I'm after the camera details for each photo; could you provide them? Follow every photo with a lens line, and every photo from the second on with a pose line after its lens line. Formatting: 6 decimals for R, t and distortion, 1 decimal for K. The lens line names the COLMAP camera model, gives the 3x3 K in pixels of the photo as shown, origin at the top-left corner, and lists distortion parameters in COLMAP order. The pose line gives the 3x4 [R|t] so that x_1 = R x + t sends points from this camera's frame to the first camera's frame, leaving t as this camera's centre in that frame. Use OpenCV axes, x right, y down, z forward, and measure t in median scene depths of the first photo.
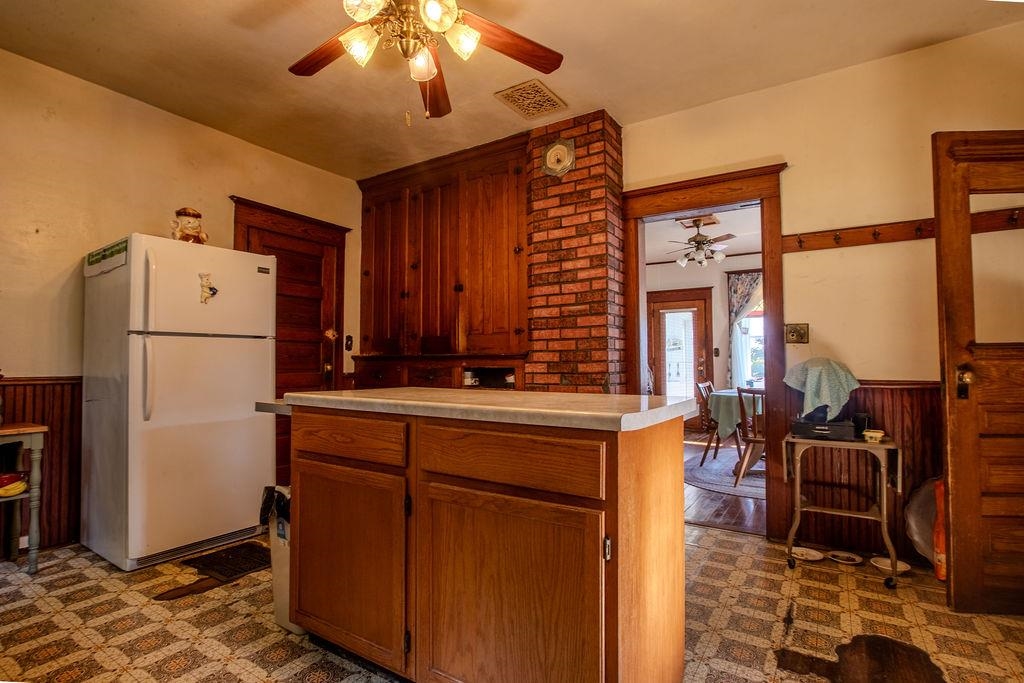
lens RADIAL K [[523.6, 0, 508.1], [0, 523.6, 341.4], [0, 0, 1]] dist [-0.022734, 0.000086]
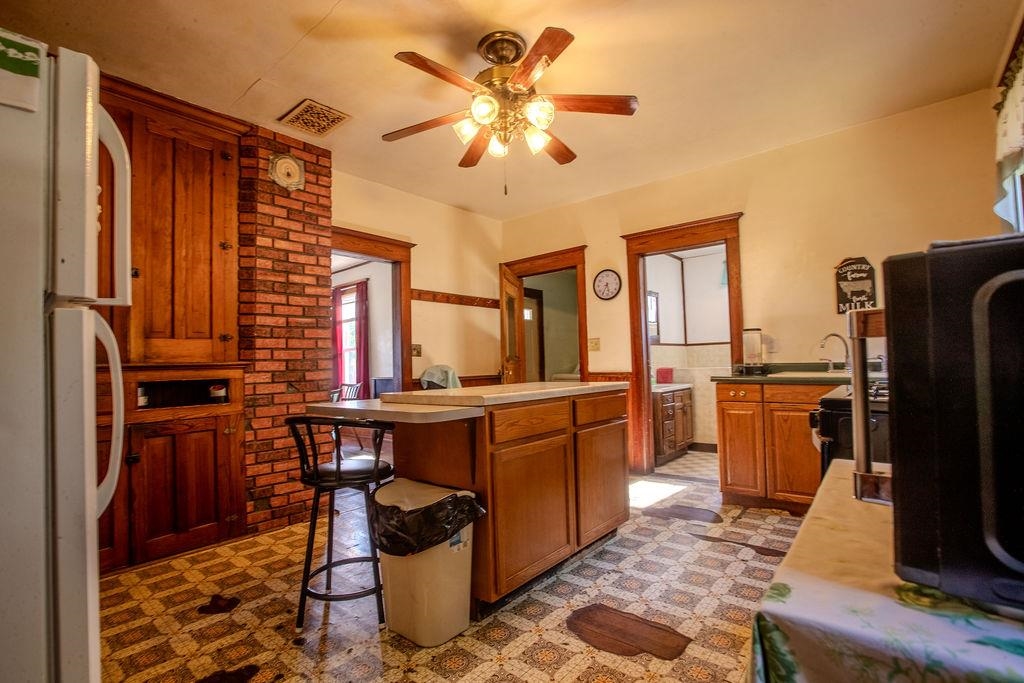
lens RADIAL K [[468.2, 0, 509.3], [0, 468.2, 350.1], [0, 0, 1]] dist [-0.001258, 0.000004]
pose [[0.134107, 0.029637, 0.990524, -0.752303], [-0.014004, 0.999510, -0.028010, 0.018080], [-0.990868, -0.010115, 0.134456, 0.447712]]
